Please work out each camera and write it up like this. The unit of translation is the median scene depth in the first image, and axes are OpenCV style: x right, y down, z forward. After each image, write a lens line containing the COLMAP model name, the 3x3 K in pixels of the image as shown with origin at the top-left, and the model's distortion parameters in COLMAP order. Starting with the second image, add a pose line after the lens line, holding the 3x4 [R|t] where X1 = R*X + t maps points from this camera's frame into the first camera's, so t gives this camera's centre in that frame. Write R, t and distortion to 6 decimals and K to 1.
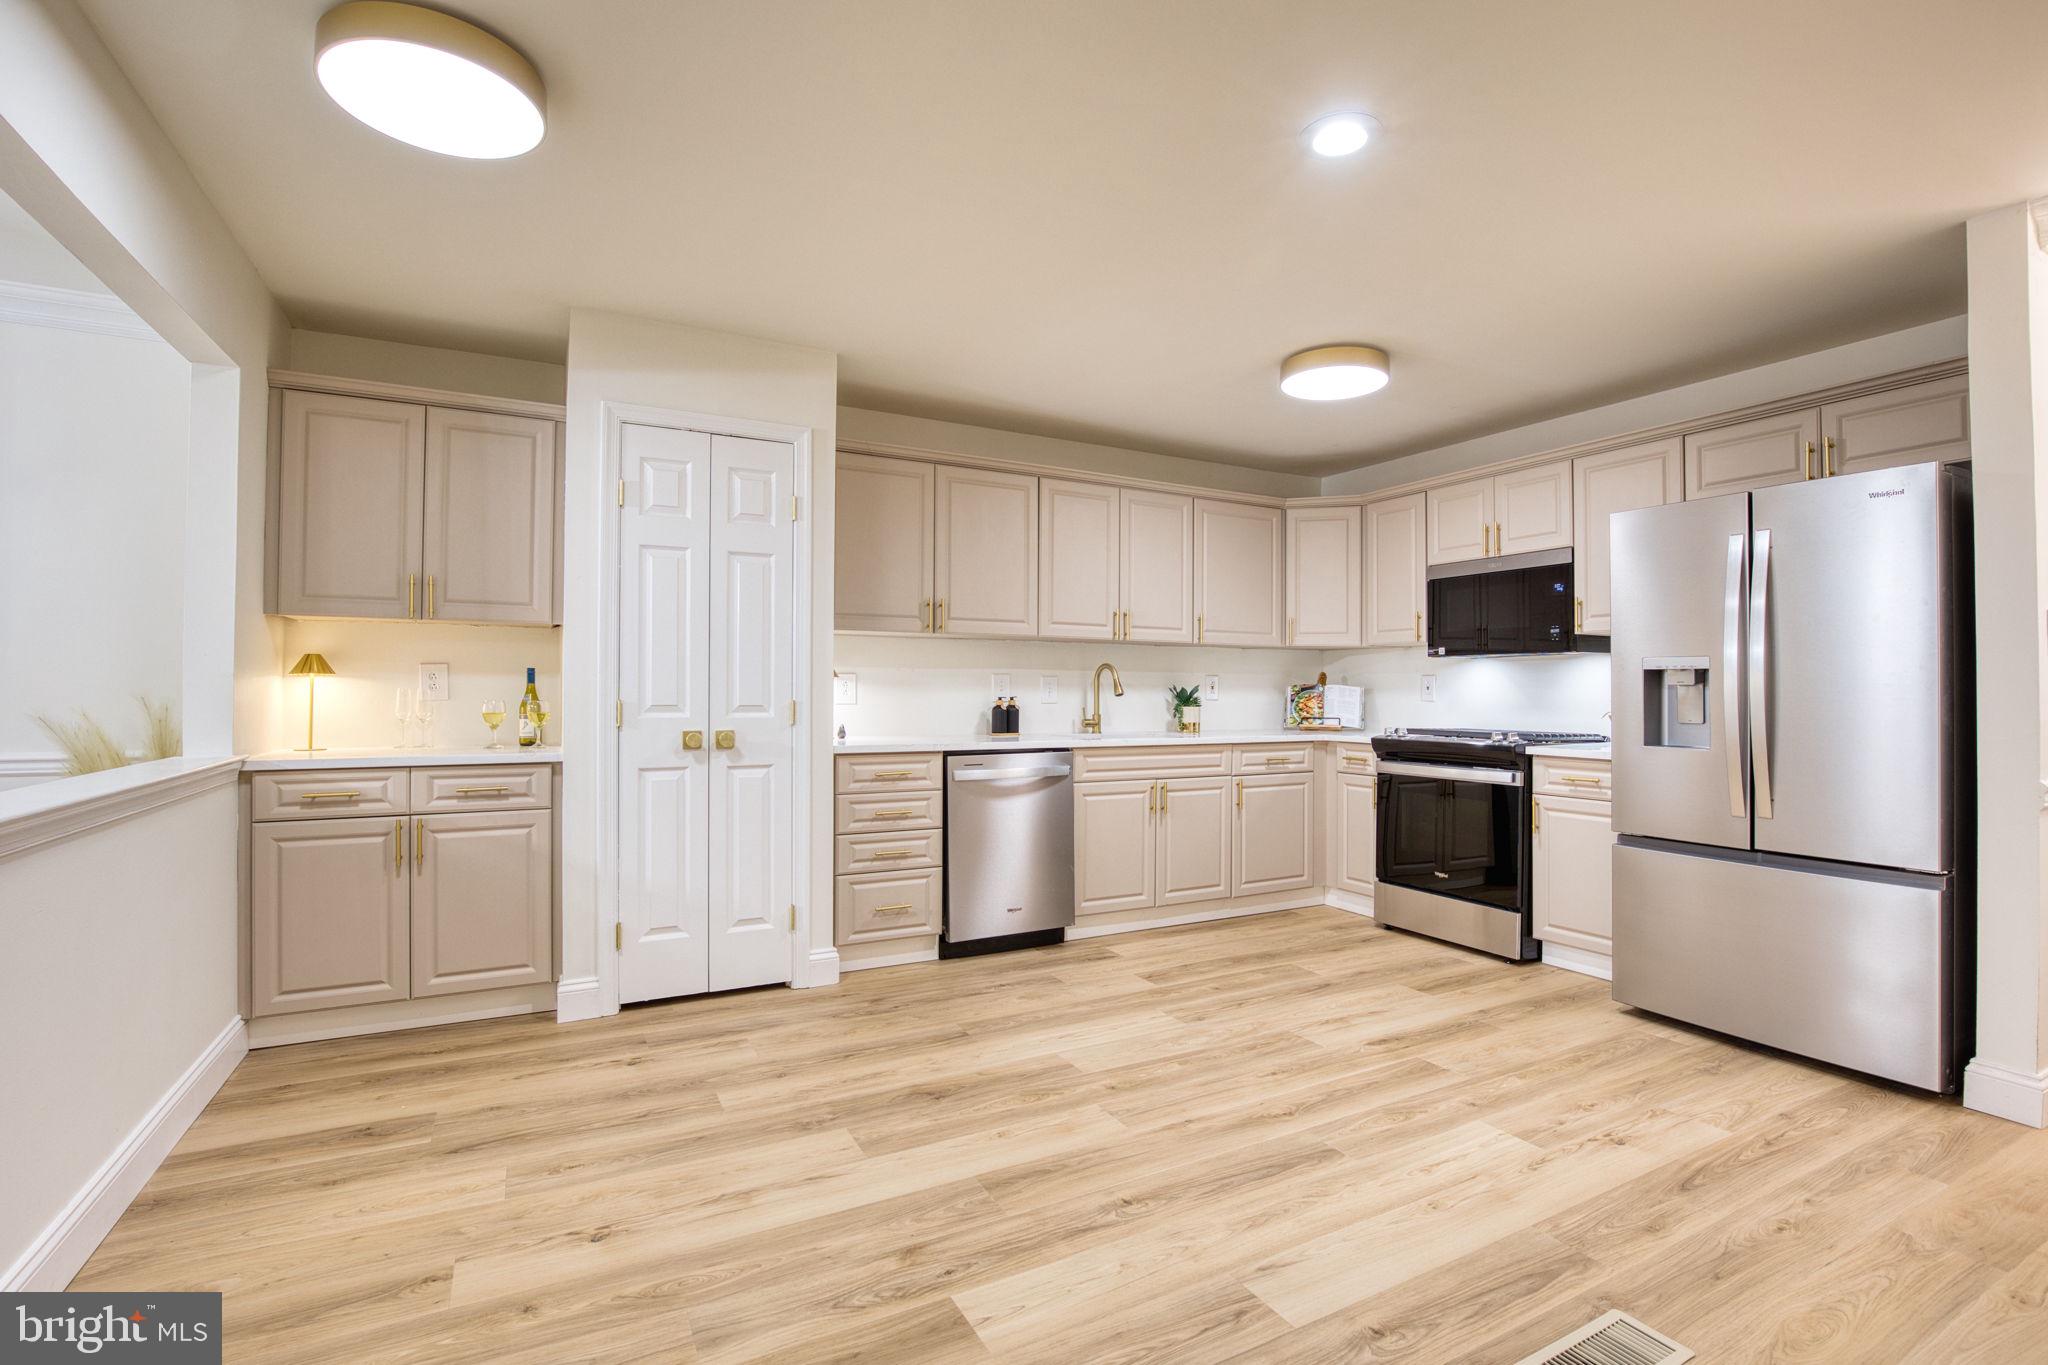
lens RADIAL K [[938.3, 0, 1035.1], [0, 938.3, 680.0], [0, 0, 1]] dist [-0.028349, 0.000247]
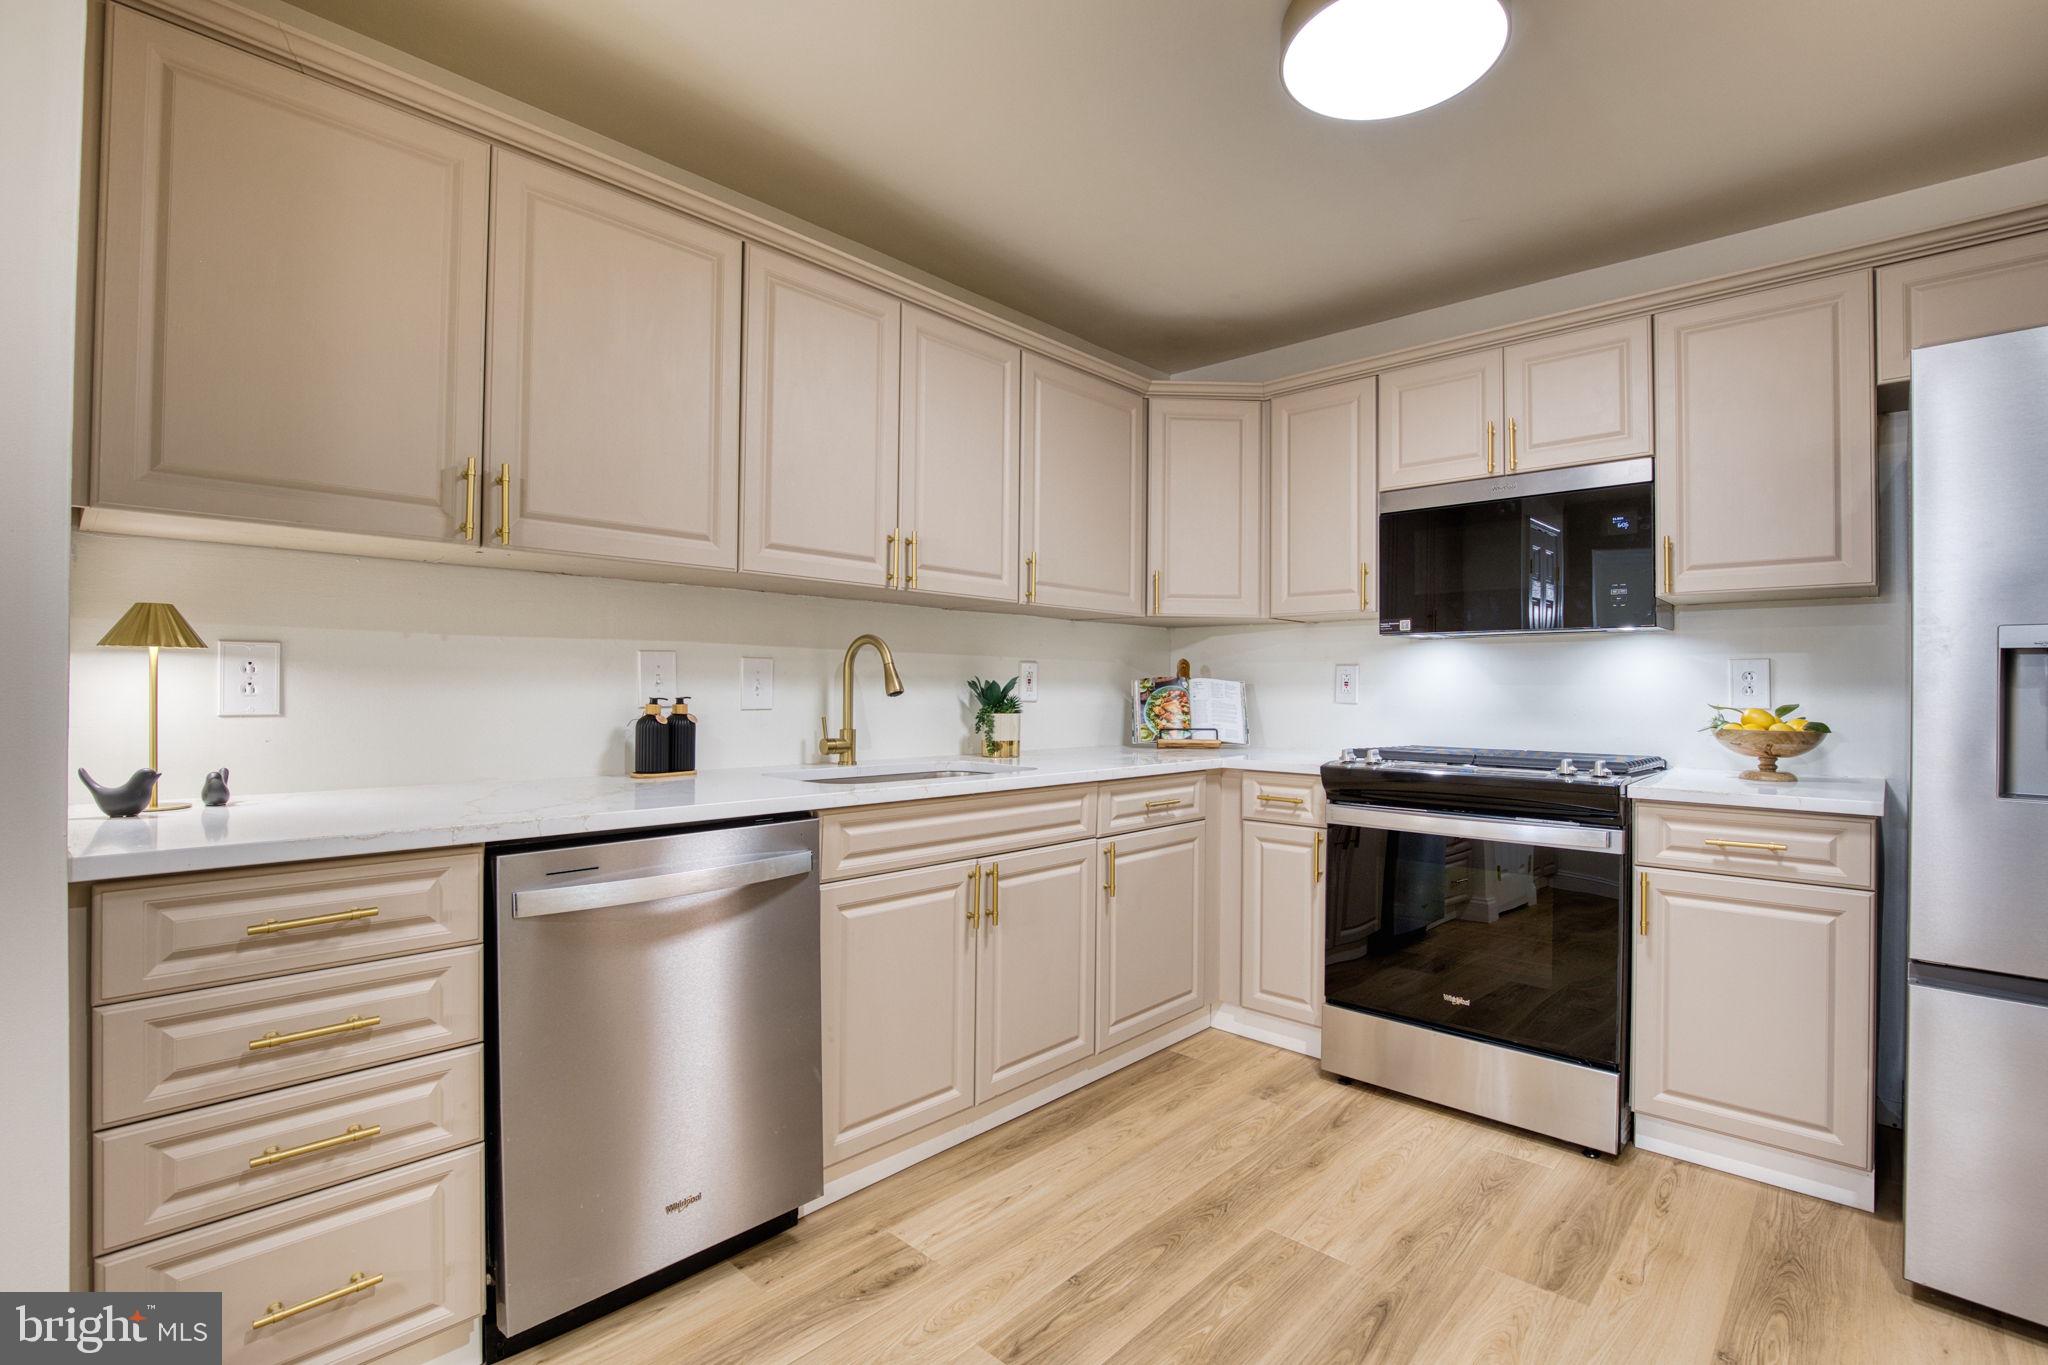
lens RADIAL K [[938.3, 0, 1035.1], [0, 938.3, 680.0], [0, 0, 1]] dist [-0.028349, 0.000247]
pose [[0.945916, 0.005891, 0.324358, -0.007630], [-0.007771, 0.999960, 0.004501, 0.005207], [-0.324319, -0.006778, 0.945924, 0.481198]]
